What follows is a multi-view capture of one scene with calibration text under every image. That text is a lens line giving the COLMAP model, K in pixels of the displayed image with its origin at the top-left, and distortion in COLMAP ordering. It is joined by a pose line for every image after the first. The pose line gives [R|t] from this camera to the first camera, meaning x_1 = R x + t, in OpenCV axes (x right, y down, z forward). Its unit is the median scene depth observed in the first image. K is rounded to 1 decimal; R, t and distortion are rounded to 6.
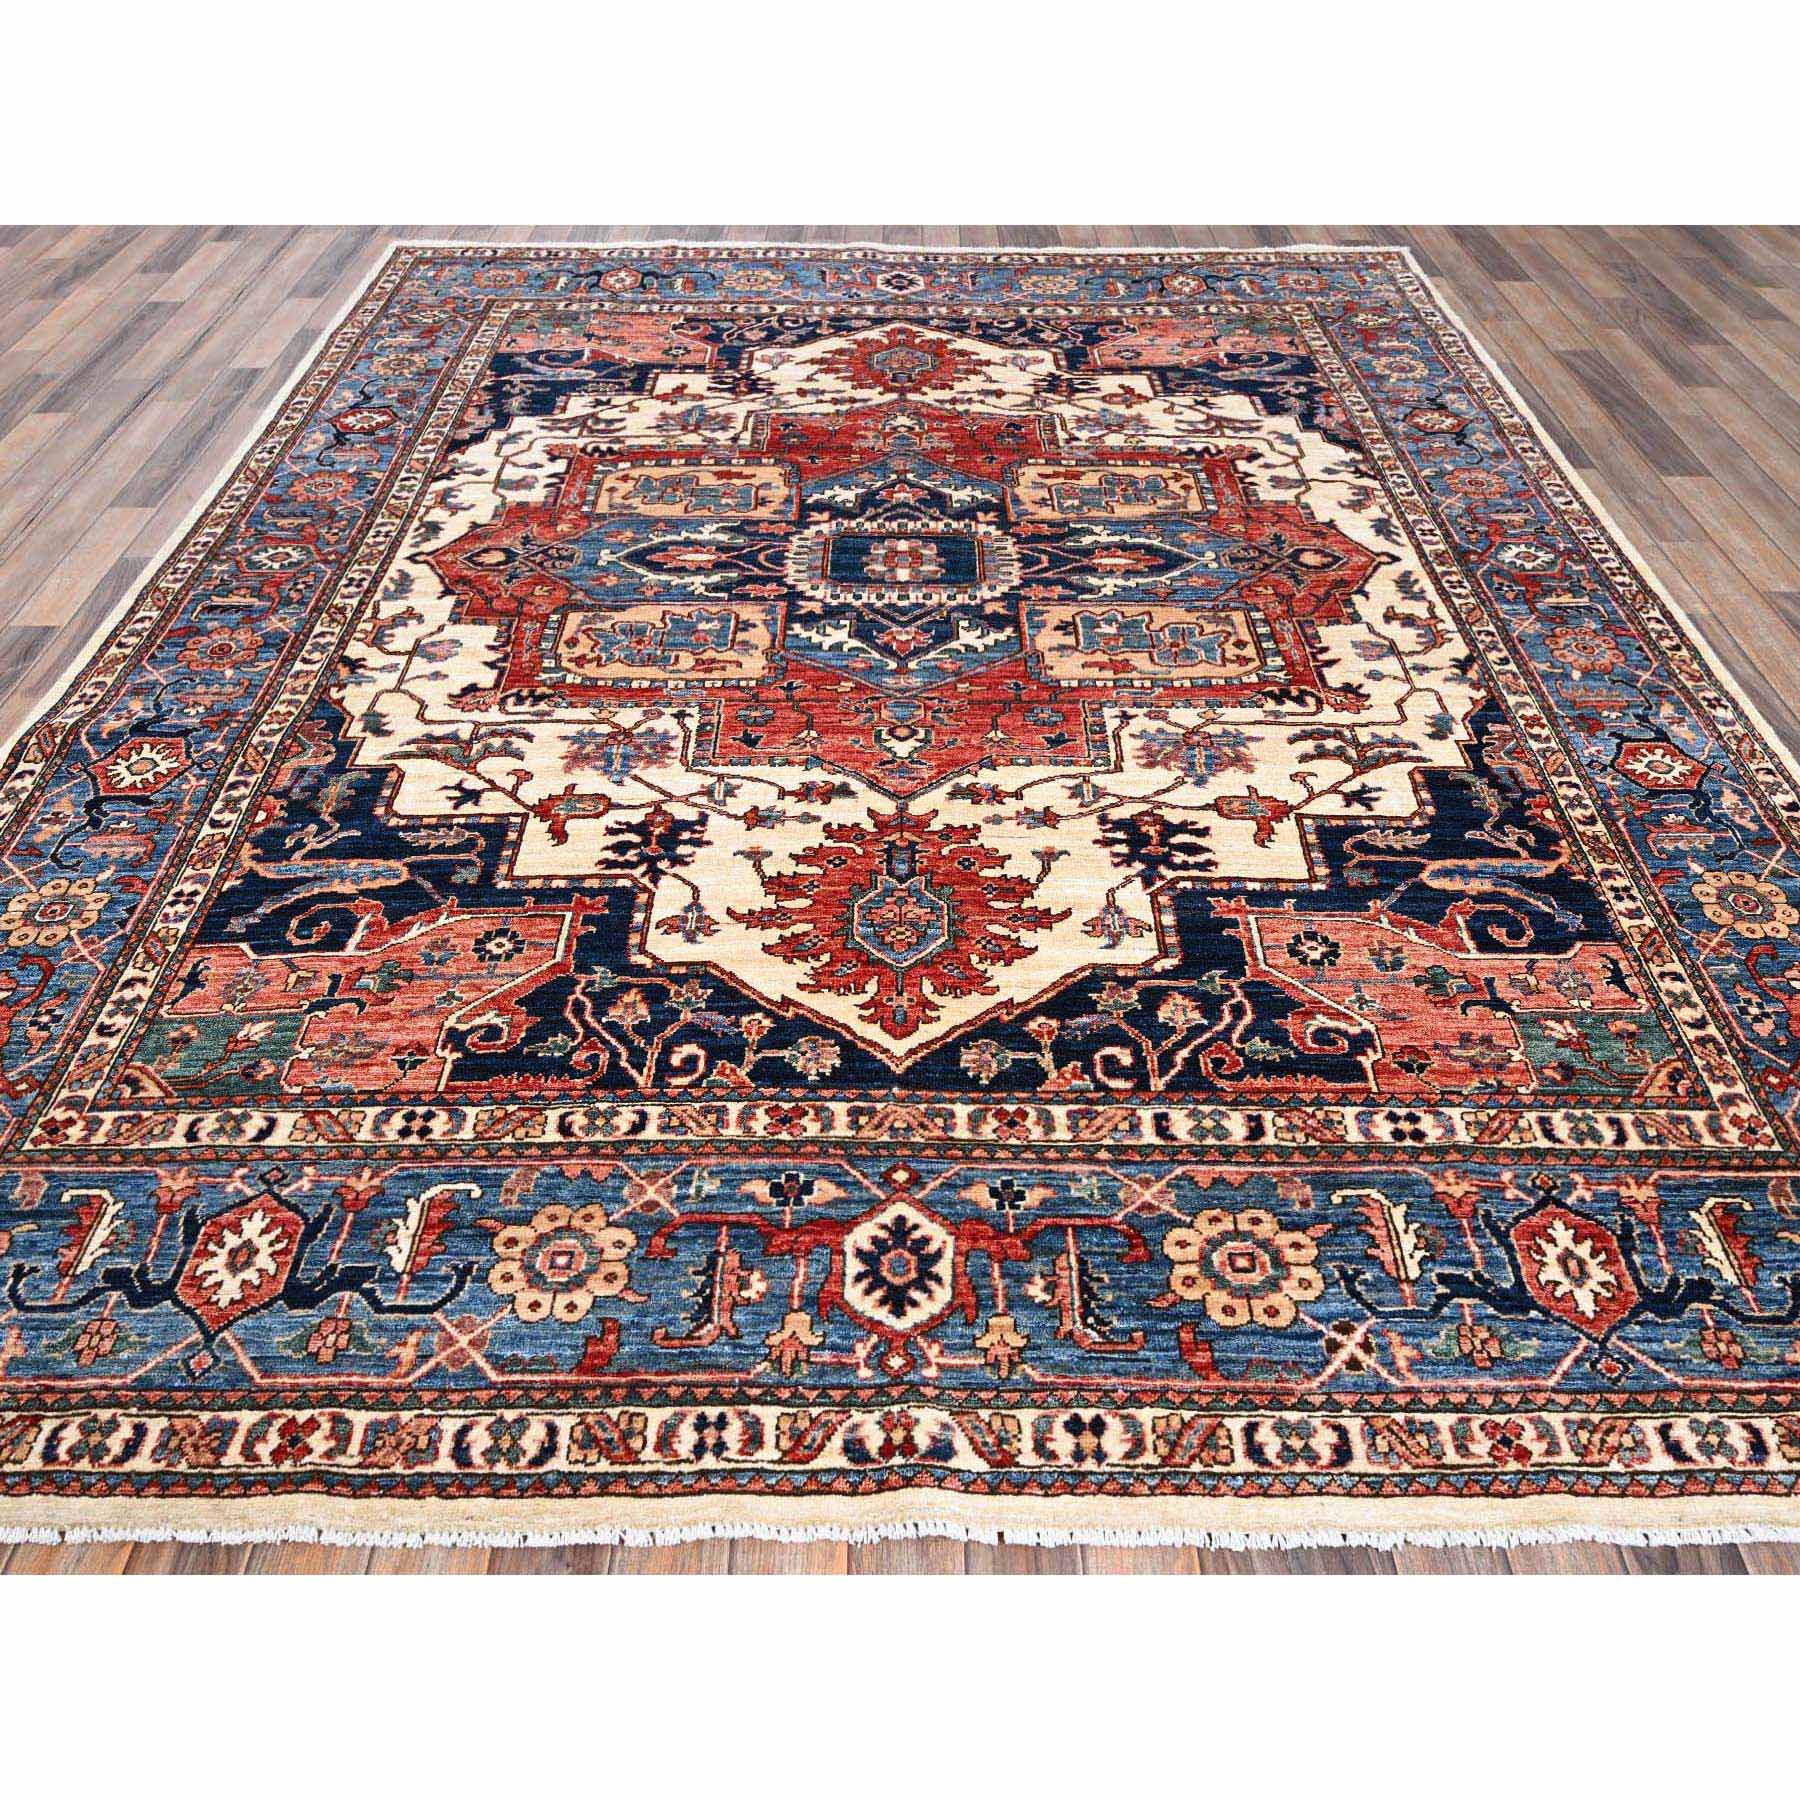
lens RADIAL K [[1419.8, 0, 900.0], [0, 1419.8, 900.0], [0, 0, 1]] dist [0.001197, 0.001247]
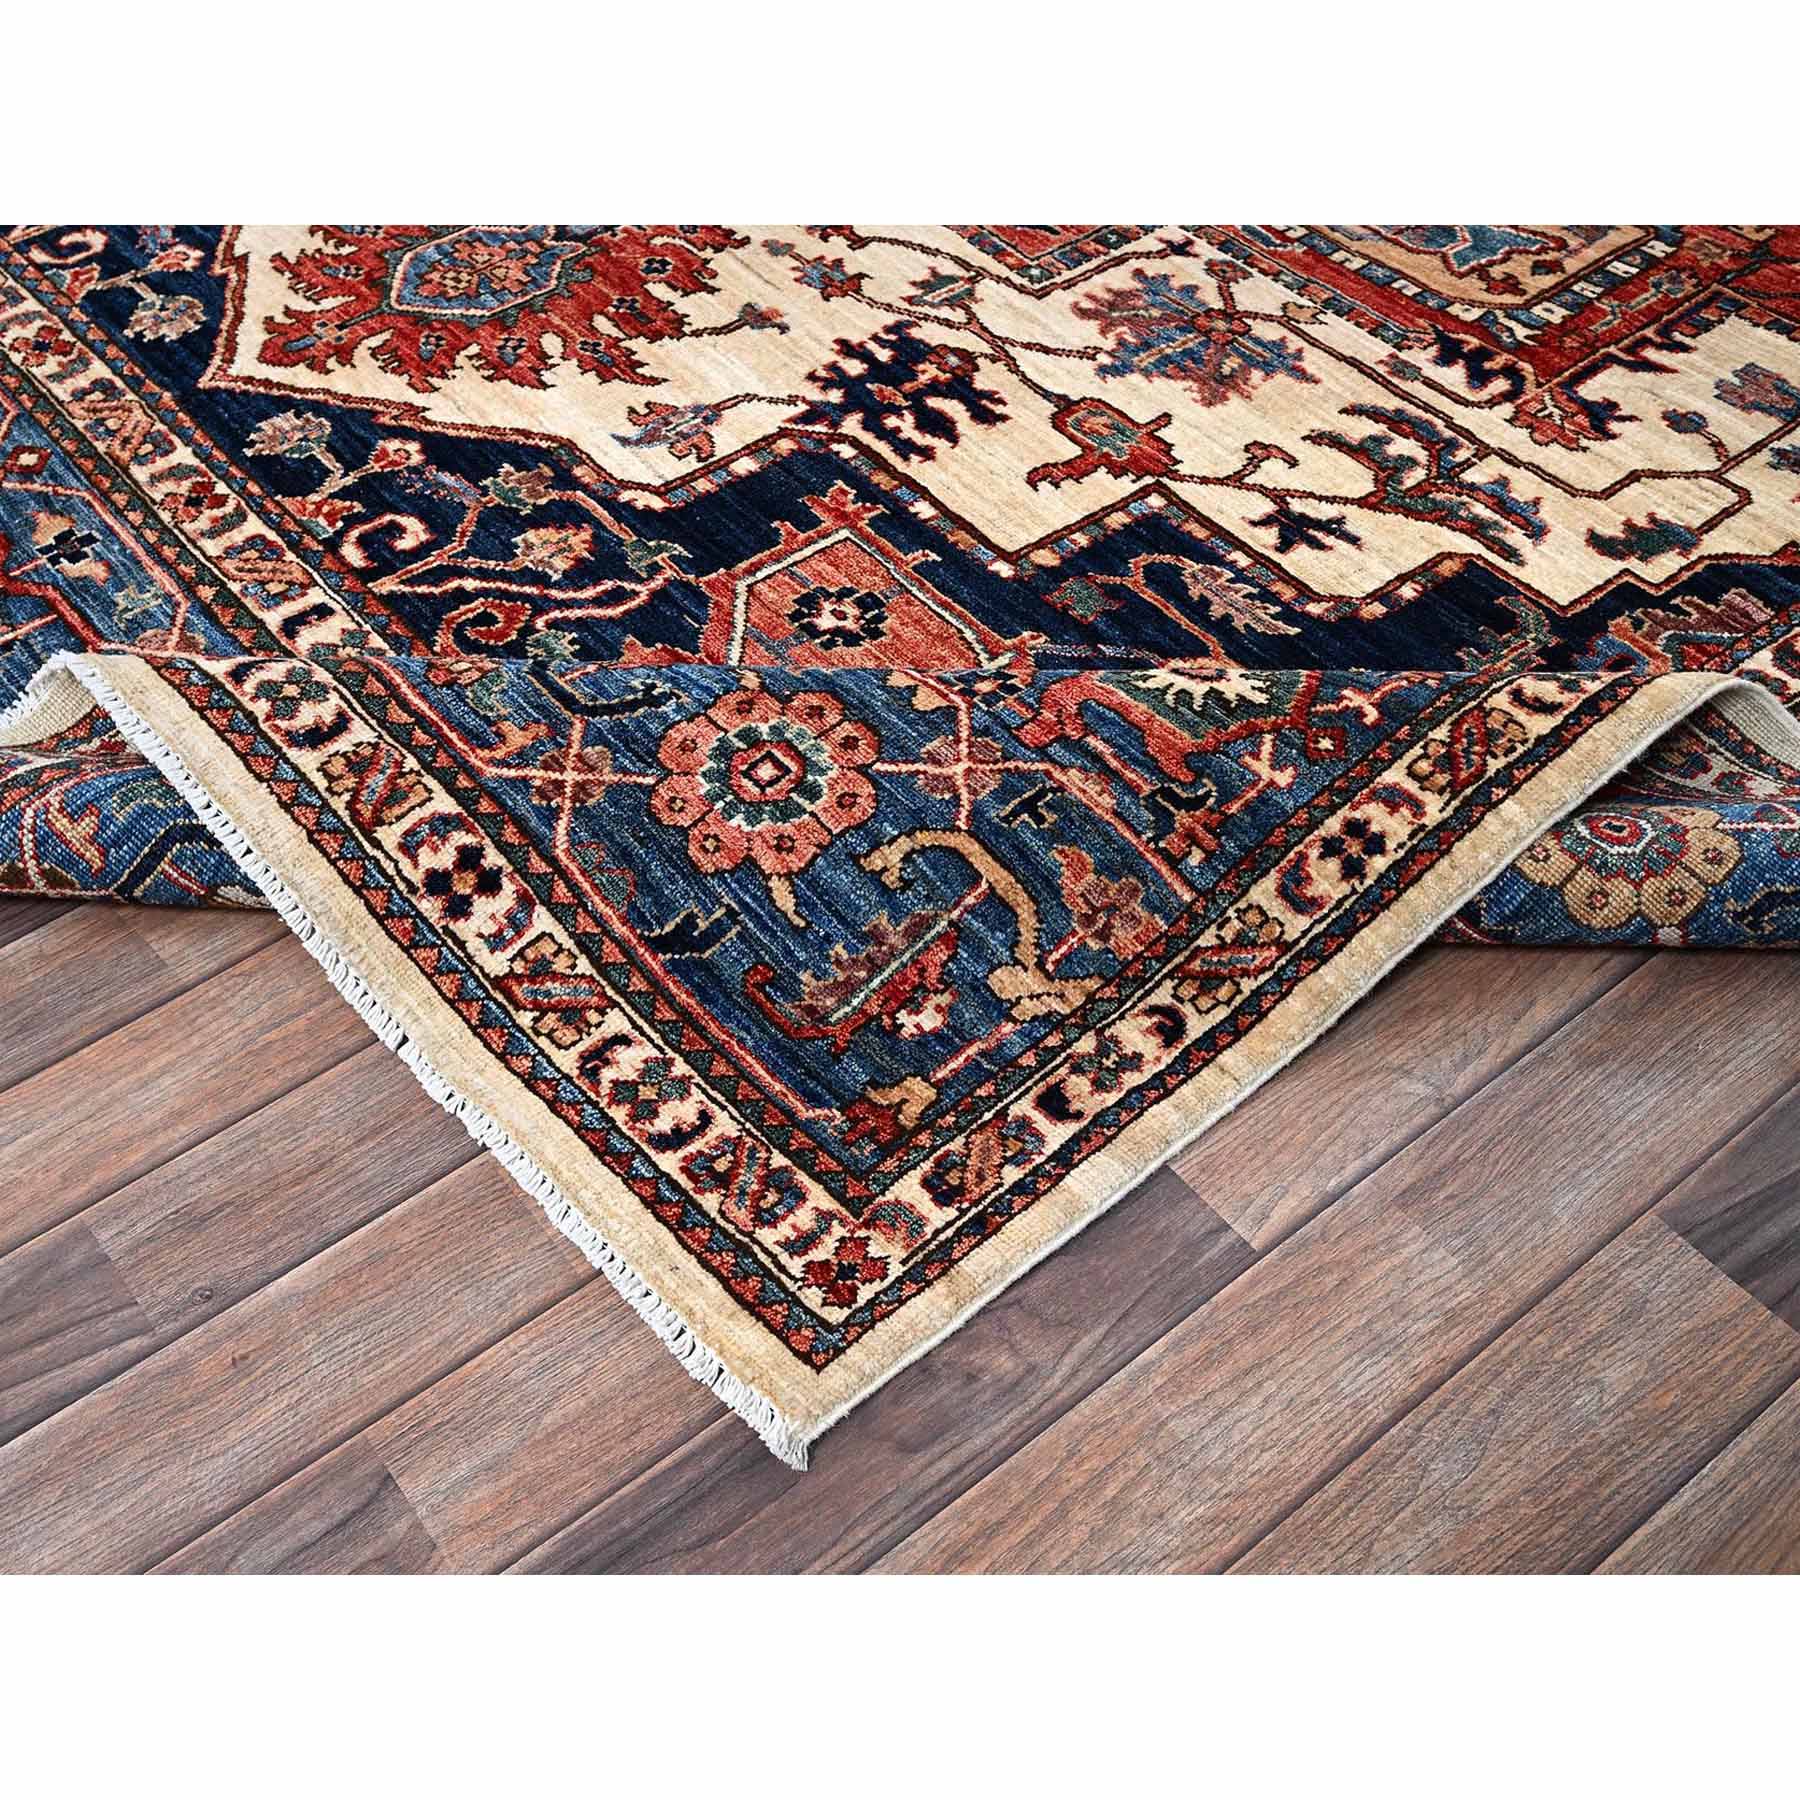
lens RADIAL K [[2174.5, 0, 774.0], [0, 2174.5, 904.7], [0, 0, 1]] dist [0.002009, -0.022093]
pose [[0.622777, 0.571720, -0.534121, 0.610319], [-0.513591, 0.813725, 0.272167, -0.068808], [0.590231, 0.104820, 0.800400, 0.265633]]
